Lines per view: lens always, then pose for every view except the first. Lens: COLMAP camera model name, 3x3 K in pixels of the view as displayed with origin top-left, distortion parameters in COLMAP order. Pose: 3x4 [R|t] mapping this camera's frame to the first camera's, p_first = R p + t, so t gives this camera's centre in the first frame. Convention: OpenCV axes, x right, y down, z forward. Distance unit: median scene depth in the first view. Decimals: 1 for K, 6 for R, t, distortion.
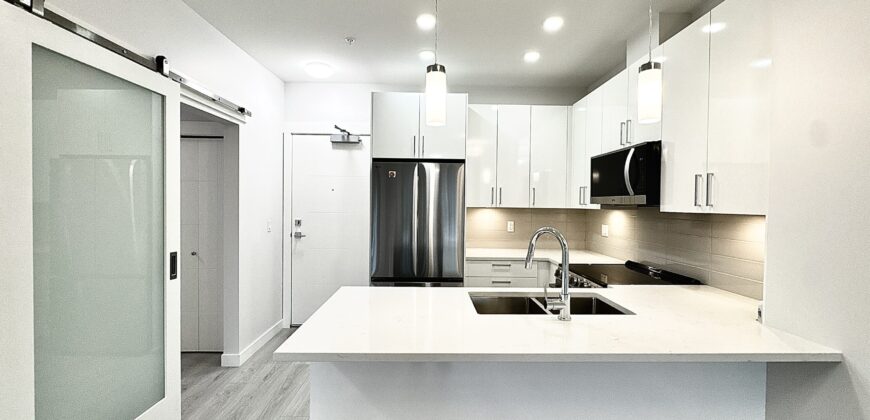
lens RADIAL K [[345.2, 0, 435.6], [0, 345.2, 211.8], [0, 0, 1]] dist [0.000094, 0.000049]
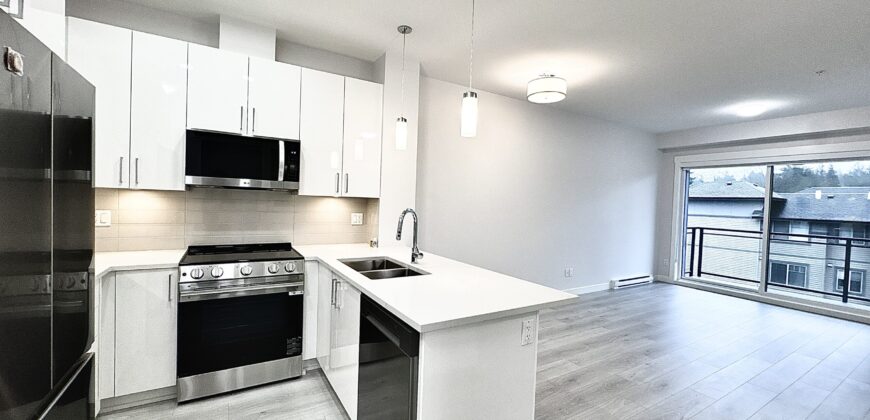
lens RADIAL K [[345.2, 0, 435.6], [0, 345.2, 211.8], [0, 0, 1]] dist [0.000094, 0.000049]
pose [[-0.502595, -0.055831, 0.862717, -0.506885], [-0.019649, 0.998392, 0.053165, -0.011181], [-0.864298, 0.009769, -0.502884, 0.811315]]
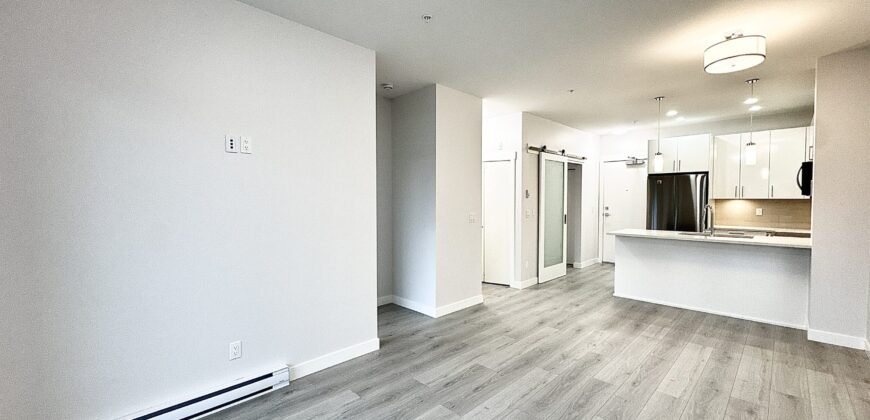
lens RADIAL K [[345.2, 0, 435.6], [0, 345.2, 211.8], [0, 0, 1]] dist [0.000094, 0.000049]
pose [[0.687861, 0.013852, -0.725710, 0.403073], [-0.008822, 0.999904, 0.010724, 0.046382], [0.725789, -0.000974, 0.687917, -1.196576]]
